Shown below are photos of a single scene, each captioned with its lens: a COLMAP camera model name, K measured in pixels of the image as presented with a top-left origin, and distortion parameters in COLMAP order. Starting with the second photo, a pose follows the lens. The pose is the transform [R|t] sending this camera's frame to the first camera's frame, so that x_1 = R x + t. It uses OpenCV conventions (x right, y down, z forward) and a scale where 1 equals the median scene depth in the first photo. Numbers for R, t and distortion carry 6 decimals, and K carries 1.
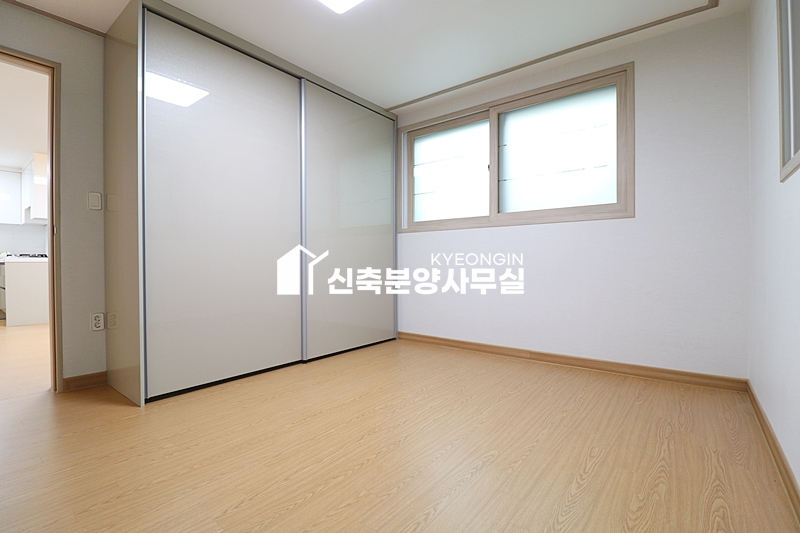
lens RADIAL K [[370.7, 0, 405.7], [0, 370.7, 266.6], [0, 0, 1]] dist [0.000387, -0.011671]
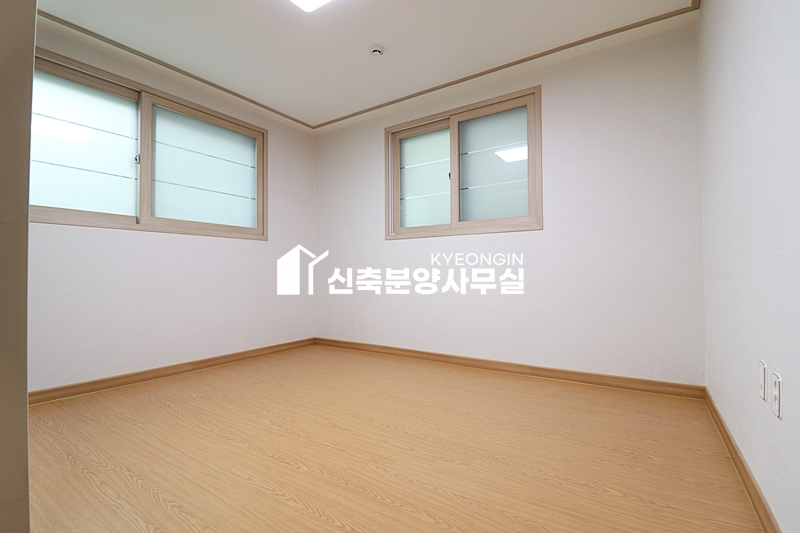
lens RADIAL K [[370.7, 0, 405.7], [0, 370.7, 266.6], [0, 0, 1]] dist [0.000387, -0.011671]
pose [[-0.075528, 0.020563, 0.996932, -1.166281], [0.015504, 0.999691, -0.019446, -0.000069], [-0.997023, 0.013987, -0.075824, 0.836721]]
